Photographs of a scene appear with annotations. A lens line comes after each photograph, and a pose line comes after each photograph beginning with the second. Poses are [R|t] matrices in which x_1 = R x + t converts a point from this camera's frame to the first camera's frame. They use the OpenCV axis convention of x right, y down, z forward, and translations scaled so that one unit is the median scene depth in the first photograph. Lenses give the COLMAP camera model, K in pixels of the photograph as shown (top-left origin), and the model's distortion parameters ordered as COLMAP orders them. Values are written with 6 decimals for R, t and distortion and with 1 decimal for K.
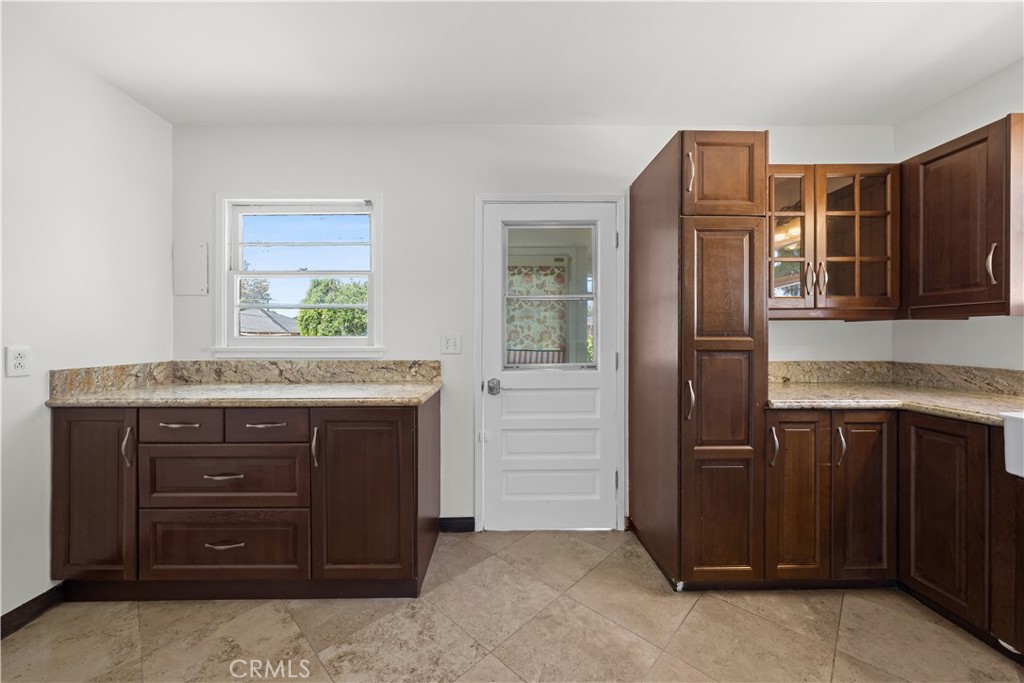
lens RADIAL K [[379.1, 0, 503.3], [0, 379.1, 335.9], [0, 0, 1]] dist [-0.002138, 0.000162]
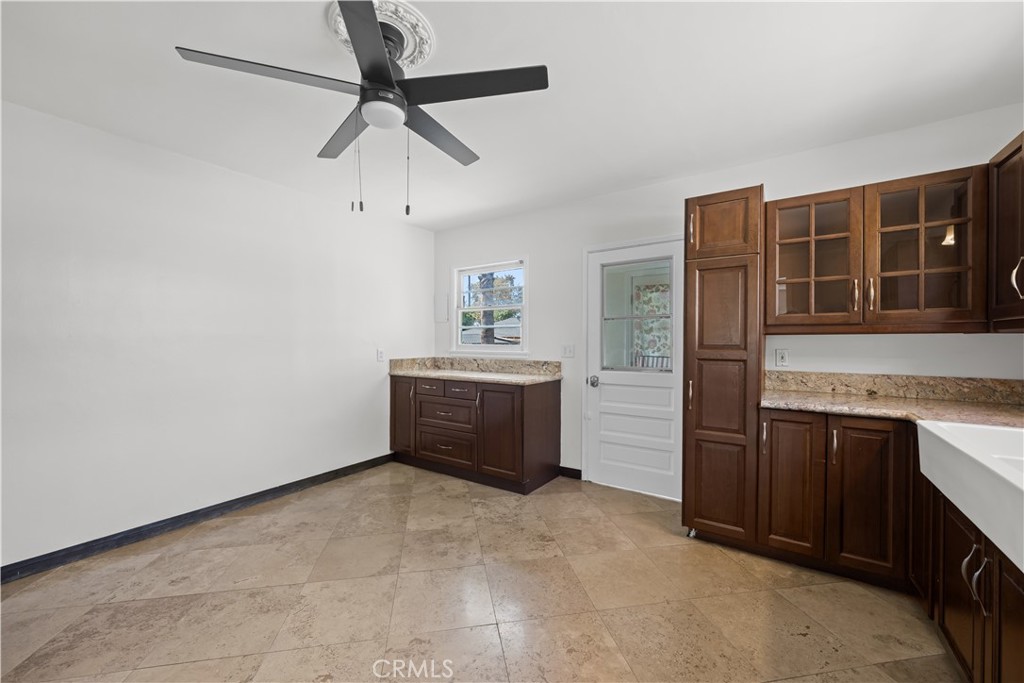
lens RADIAL K [[398.6, 0, 506.9], [0, 398.6, 339.7], [0, 0, 1]] dist [0.001786, 0.000110]
pose [[0.814852, 0.001830, -0.579666, 0.726301], [-0.001498, 0.999998, 0.001051, -0.028990], [0.579667, 0.000012, 0.814853, -0.519621]]
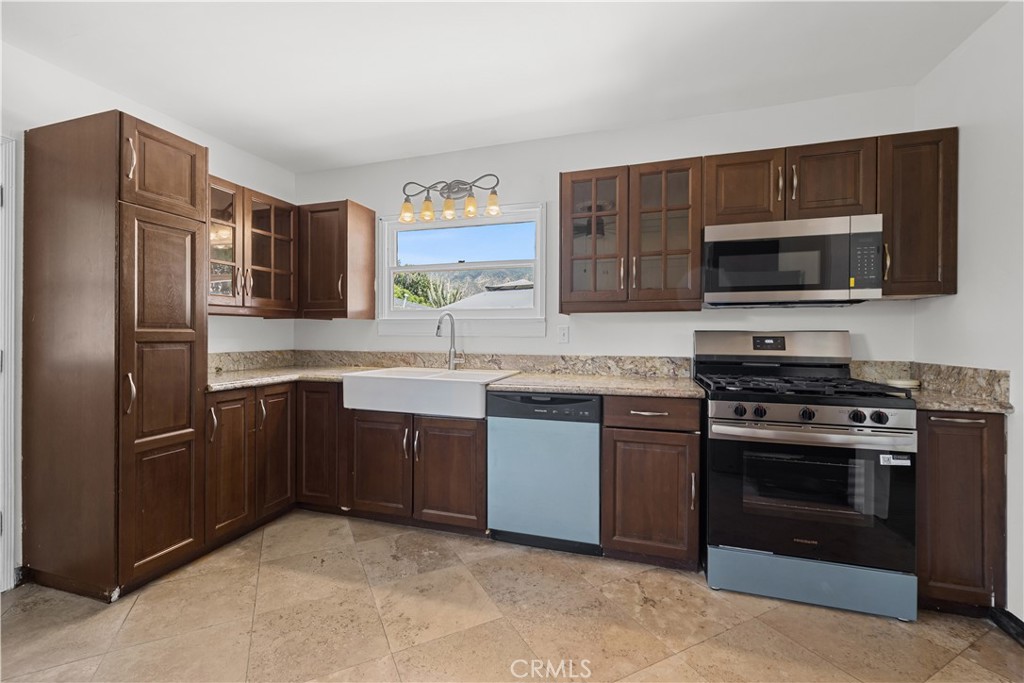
lens RADIAL K [[430.0, 0, 504.7], [0, 430.0, 334.2], [0, 0, 1]] dist [-0.000802, -0.000277]
pose [[0.314198, 0.001099, 0.949357, -0.229417], [-0.001019, 0.999999, -0.000820, 0.016345], [-0.949357, -0.000710, 0.314199, -0.235279]]
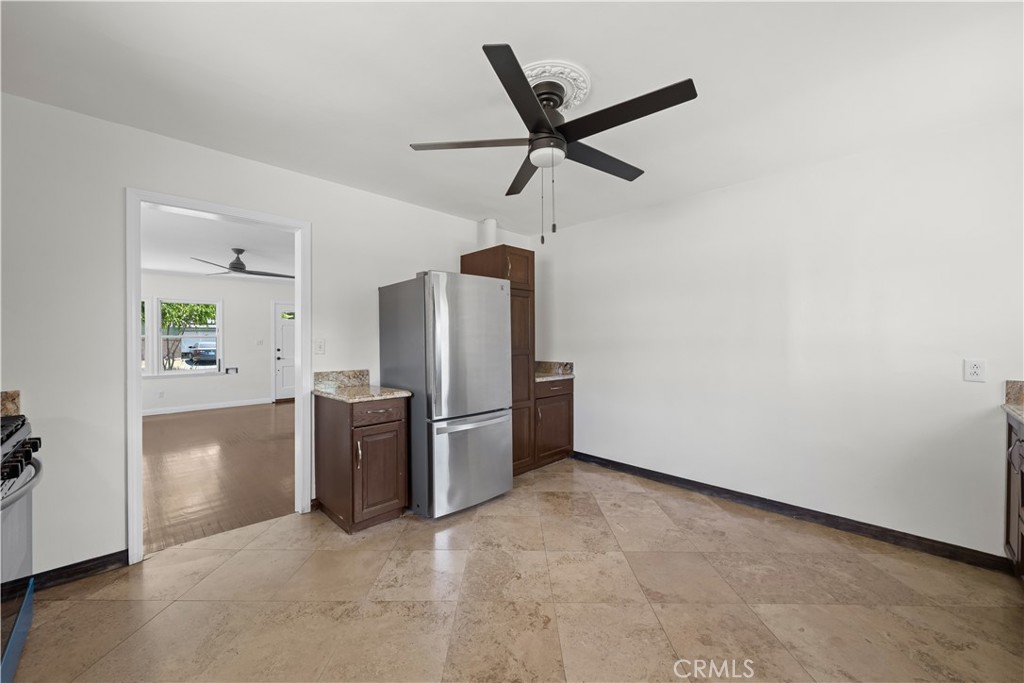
lens RADIAL K [[398.6, 0, 506.9], [0, 398.6, 339.7], [0, 0, 1]] dist [0.001786, 0.000110]
pose [[-0.723236, 0.007200, -0.690563, 0.787794], [0.003166, 0.999970, 0.007110, -0.048093], [0.690594, 0.002956, -0.723237, 0.742030]]
